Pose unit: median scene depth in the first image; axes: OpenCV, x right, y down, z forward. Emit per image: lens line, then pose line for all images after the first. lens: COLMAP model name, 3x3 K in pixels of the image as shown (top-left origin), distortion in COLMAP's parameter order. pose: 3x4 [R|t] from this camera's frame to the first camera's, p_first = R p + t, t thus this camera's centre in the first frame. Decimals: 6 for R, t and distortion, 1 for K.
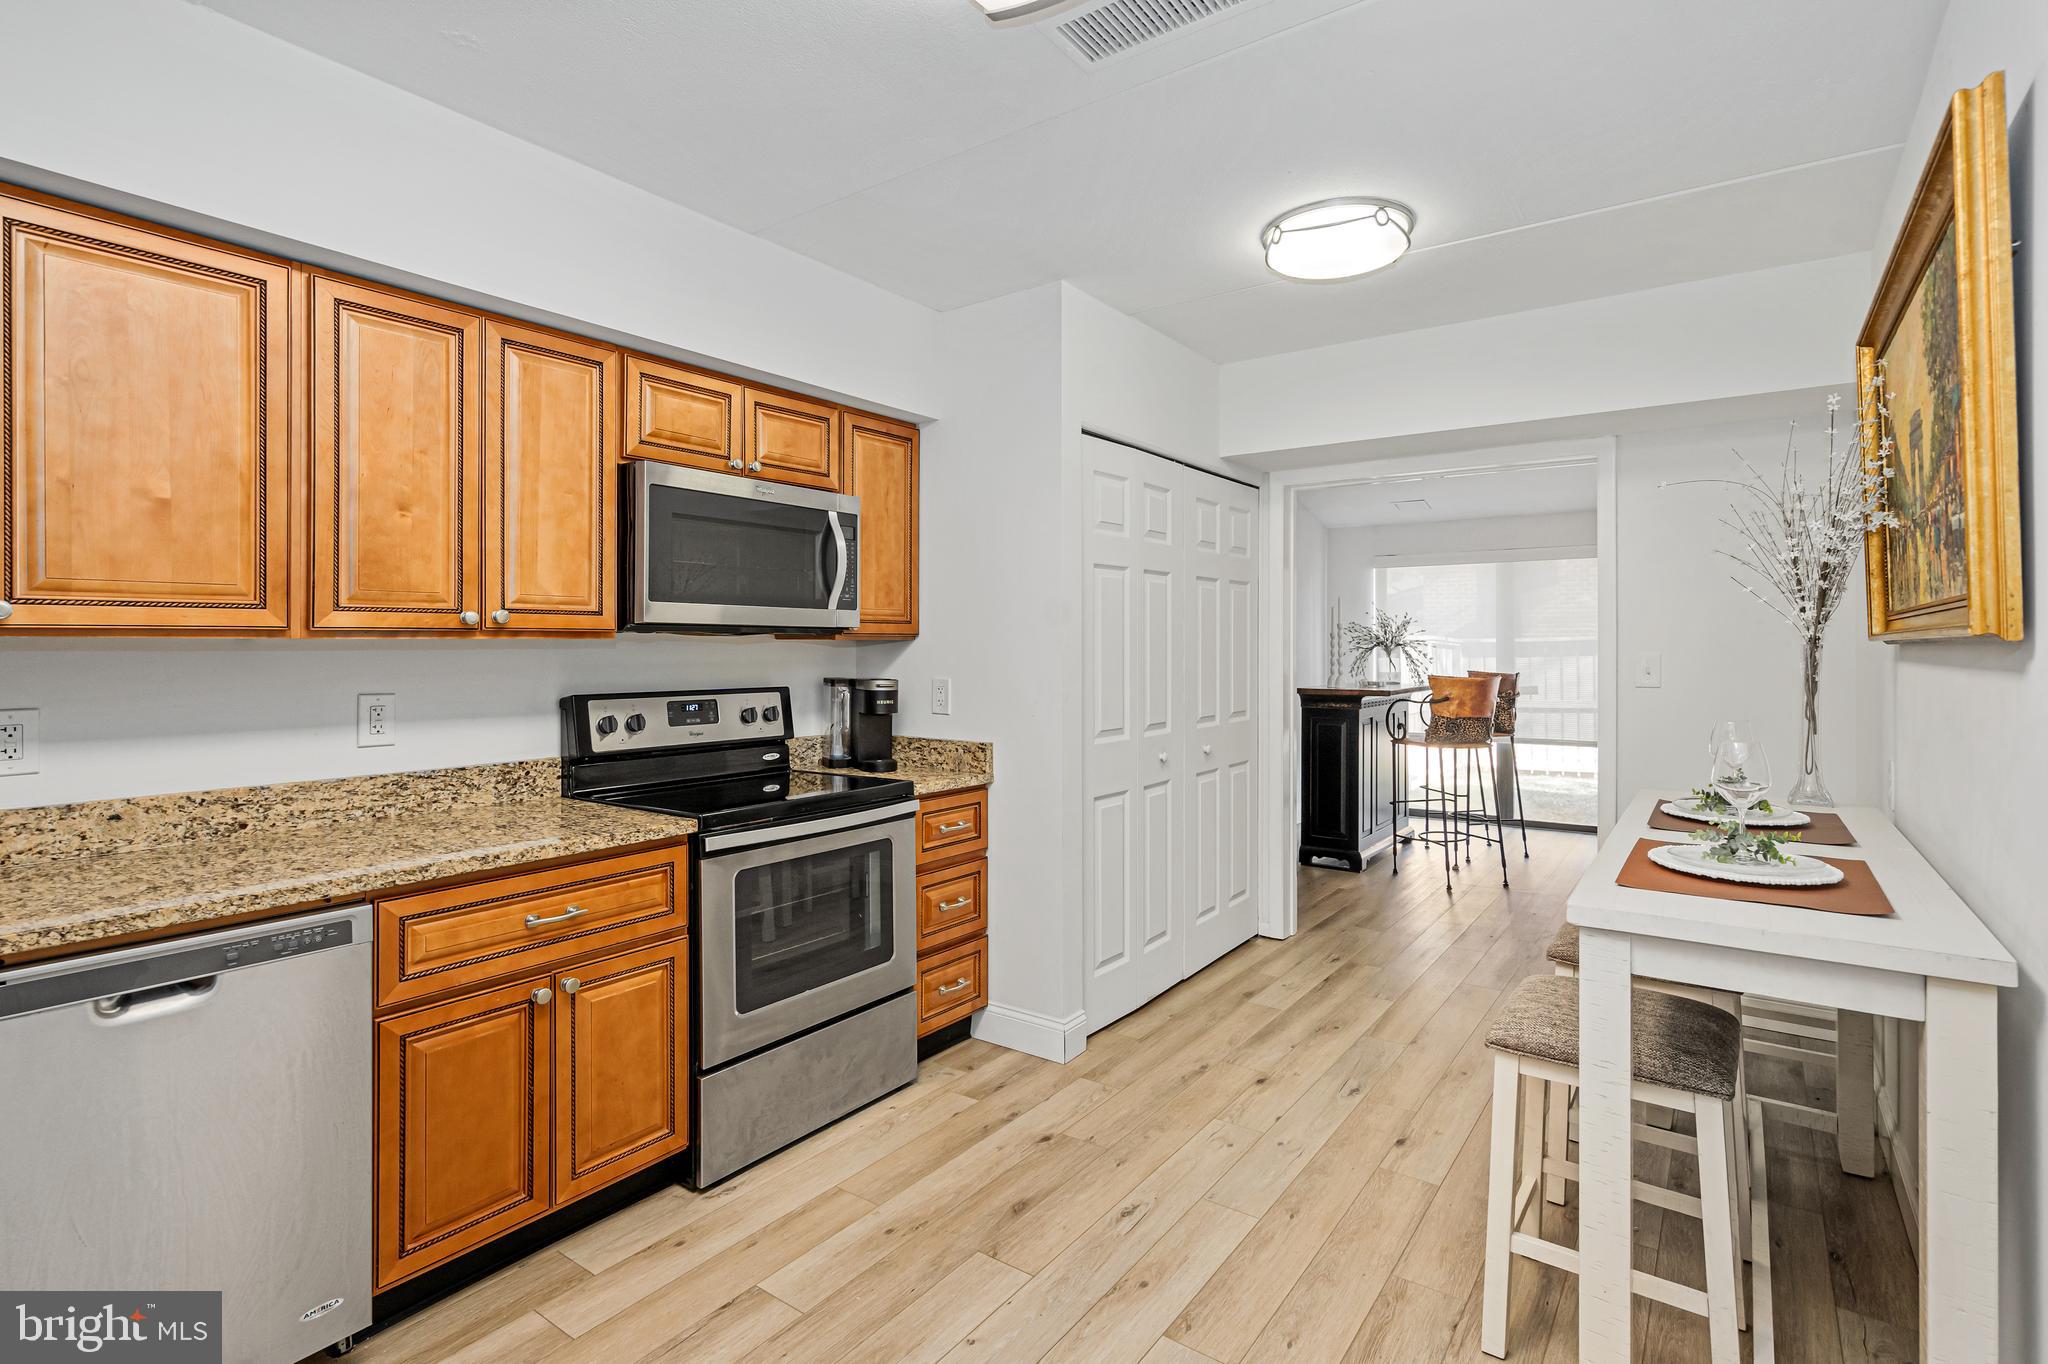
lens RADIAL K [[976.3, 0, 1039.7], [0, 976.3, 643.2], [0, 0, 1]] dist [-0.000090, 0.001152]
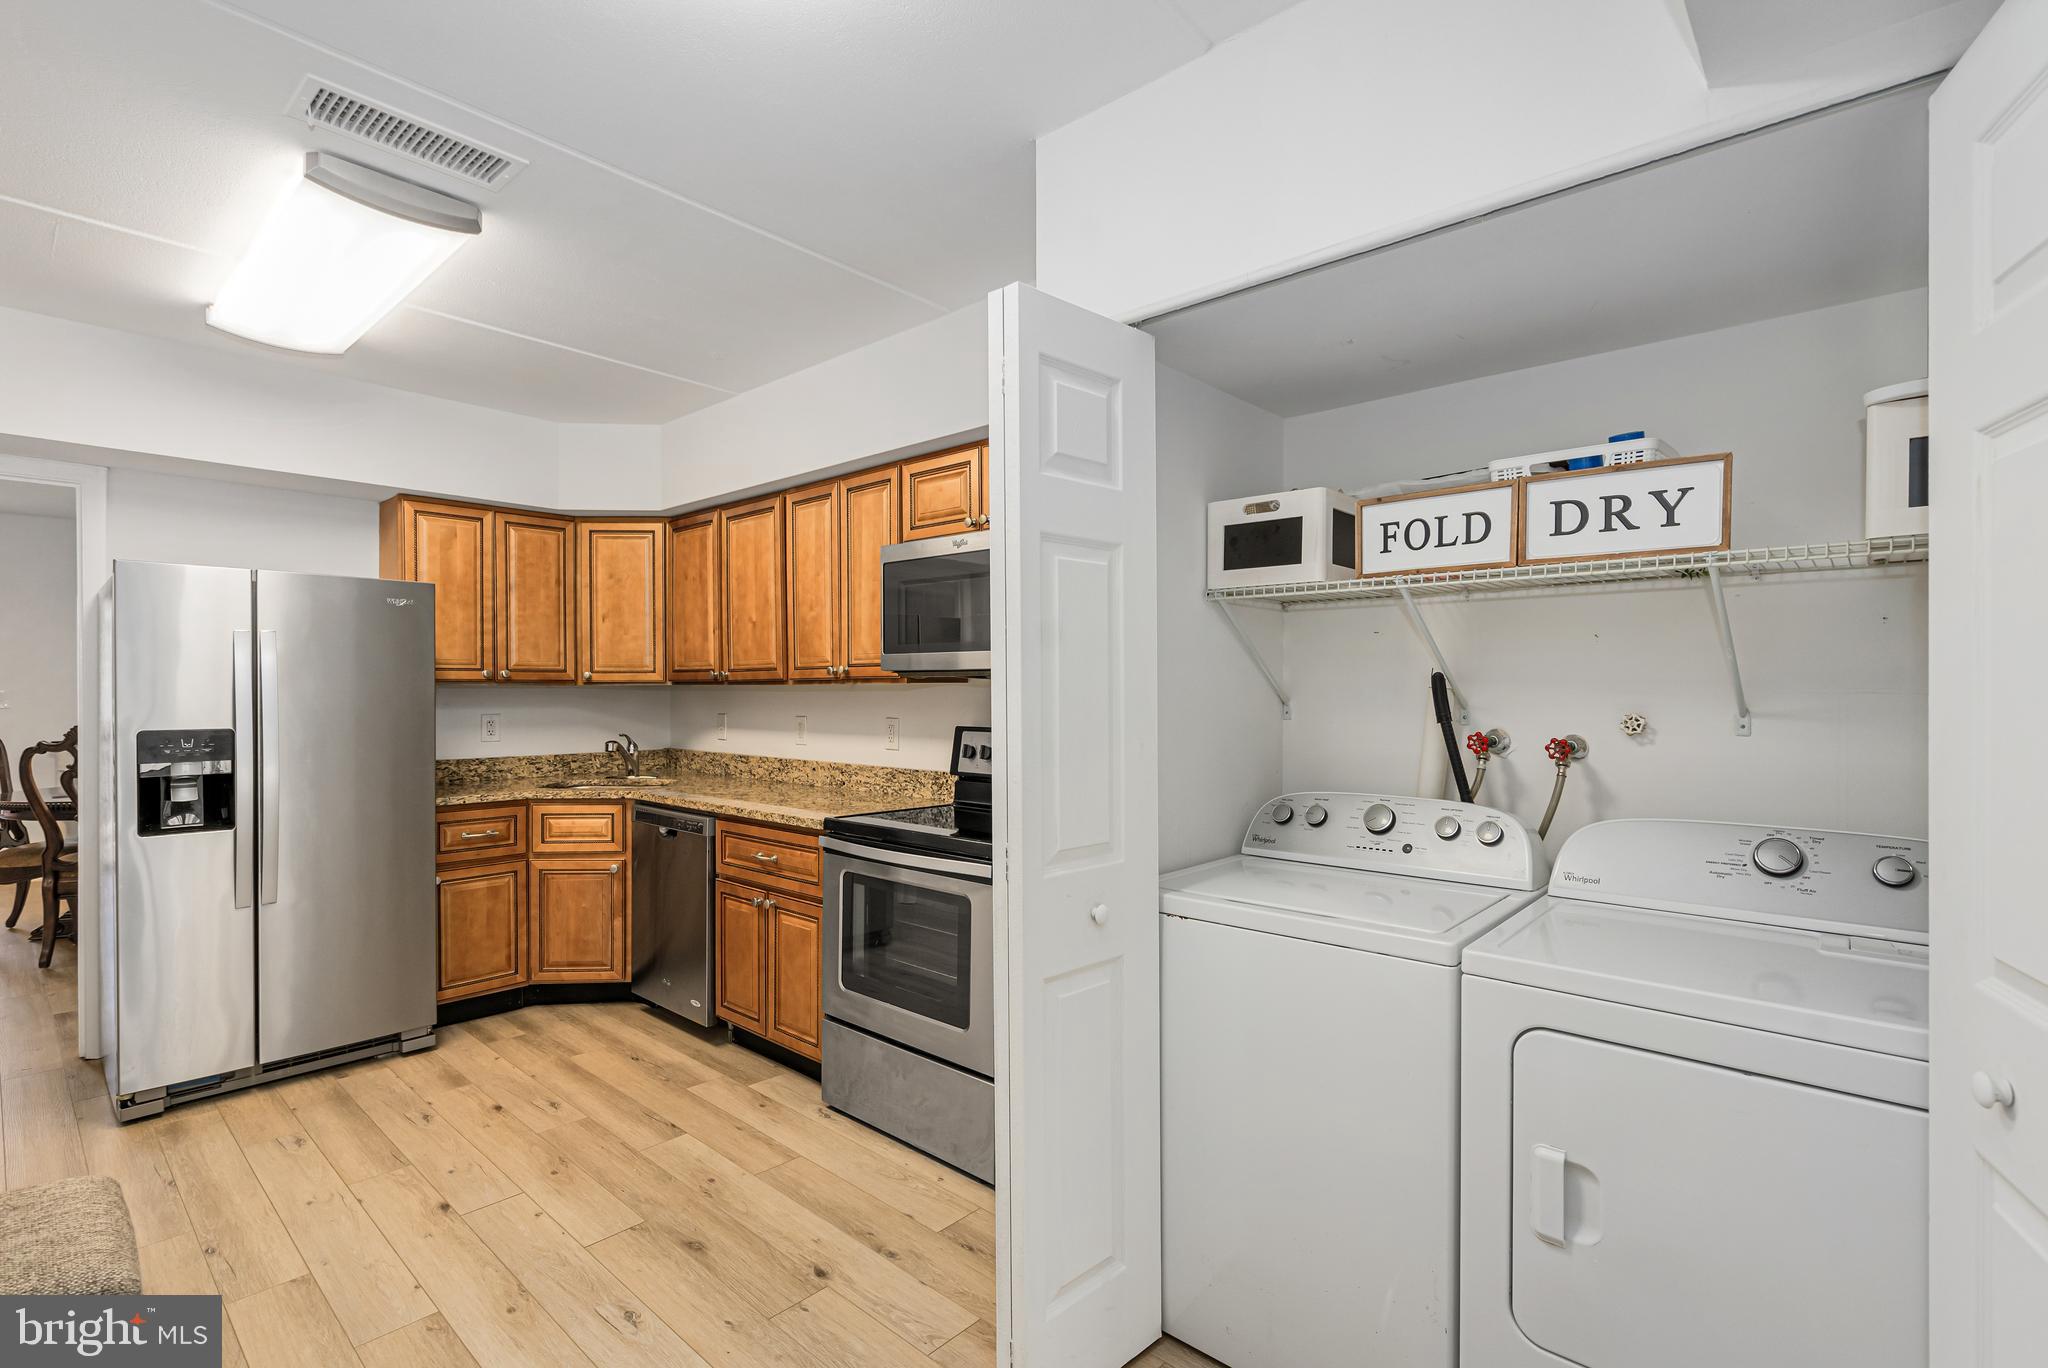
lens RADIAL K [[937.2, 0, 1020.5], [0, 937.2, 696.8], [0, 0, 1]] dist [-0.003413, 0.004537]
pose [[-0.106287, 0.007714, -0.994306, 0.848601], [0.003591, 0.999966, 0.007374, 0.005533], [0.994329, -0.002787, -0.106312, 1.357404]]
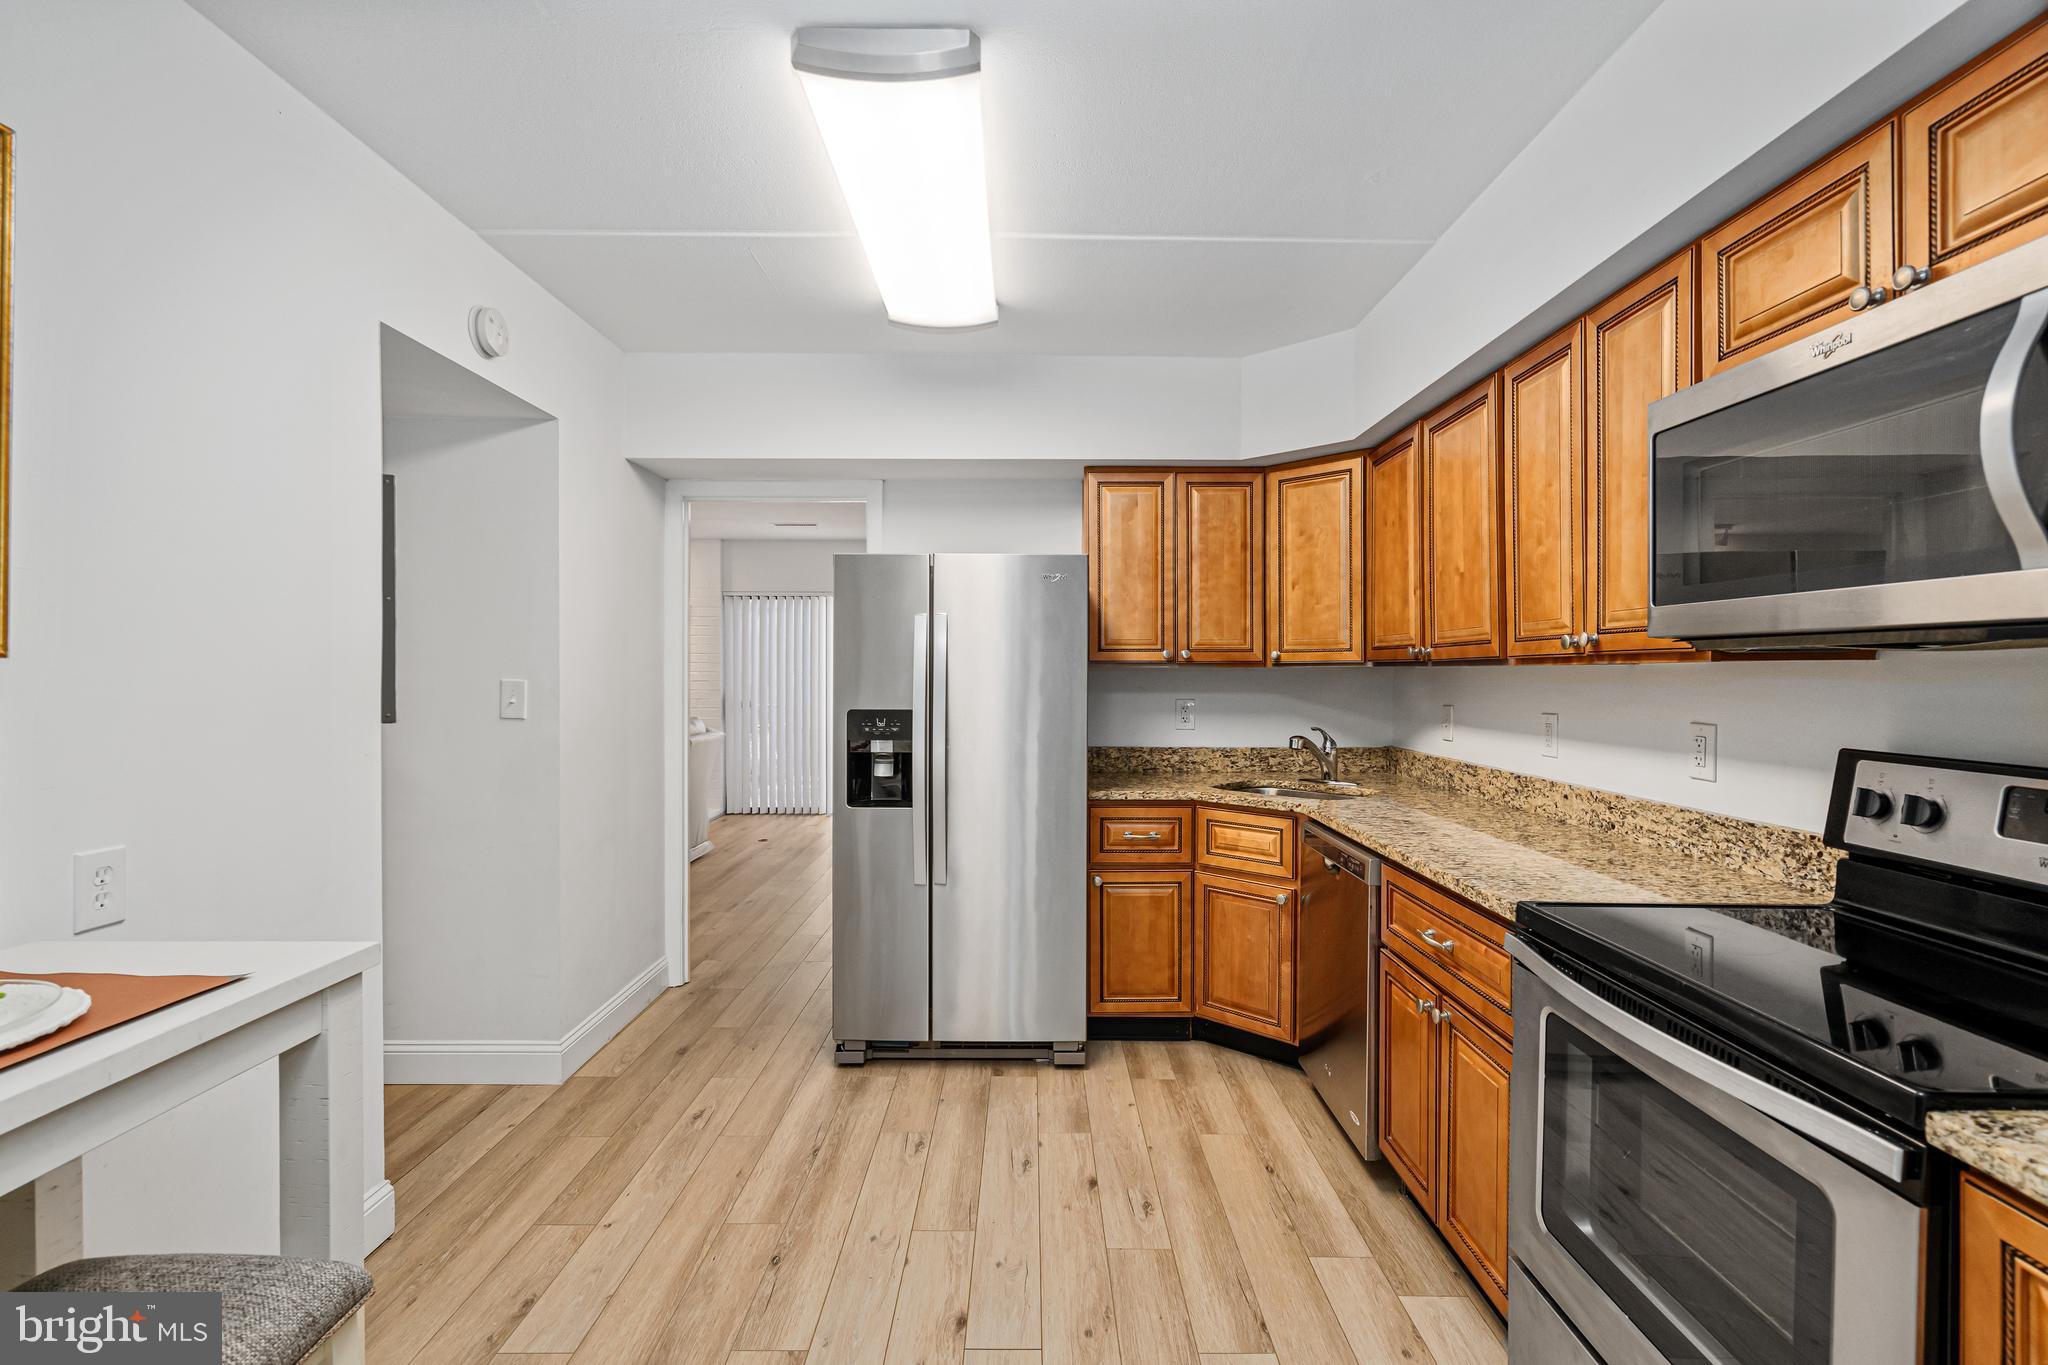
lens RADIAL K [[930.9, 0, 1037.4], [0, 930.9, 677.0], [0, 0, 1]] dist [-0.005221, 0.000710]
pose [[-0.804988, 0.001987, -0.593288, 0.347248], [0.000206, 0.999995, 0.003070, 0.004768], [0.593292, 0.002349, -0.804984, 1.311176]]
